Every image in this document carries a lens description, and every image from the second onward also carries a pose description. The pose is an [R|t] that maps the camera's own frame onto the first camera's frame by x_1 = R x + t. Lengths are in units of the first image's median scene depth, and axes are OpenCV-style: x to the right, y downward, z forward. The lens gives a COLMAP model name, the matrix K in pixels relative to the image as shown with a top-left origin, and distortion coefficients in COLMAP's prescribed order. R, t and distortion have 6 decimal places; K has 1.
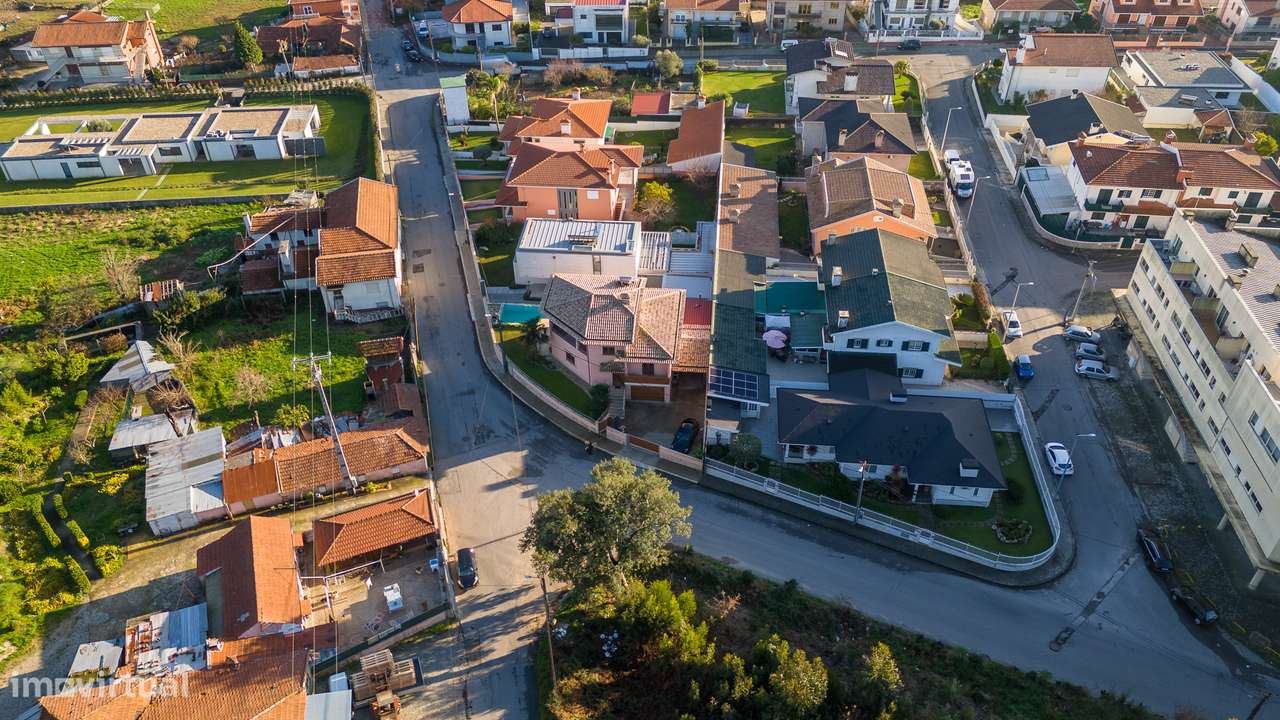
lens RADIAL K [[943.6, 0, 640.0], [0, 943.6, 360.0], [0, 0, 1]] dist [0.086117, -0.091274]
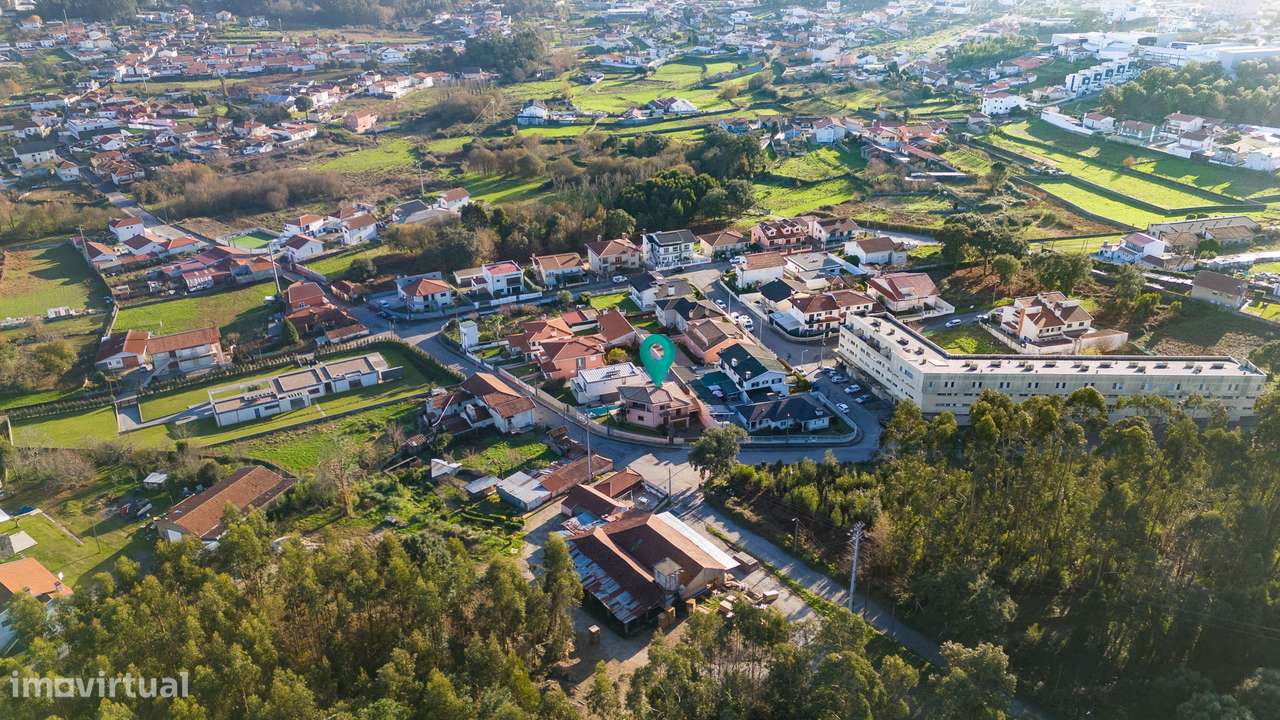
lens RADIAL K [[943.6, 0, 640.0], [0, 943.6, 360.0], [0, 0, 1]] dist [0.086117, -0.091274]
pose [[0.909492, -0.177299, 0.376017, -0.644168], [0.262470, 0.946321, -0.188641, 0.208123], [-0.322387, 0.270261, 0.907208, -0.755641]]
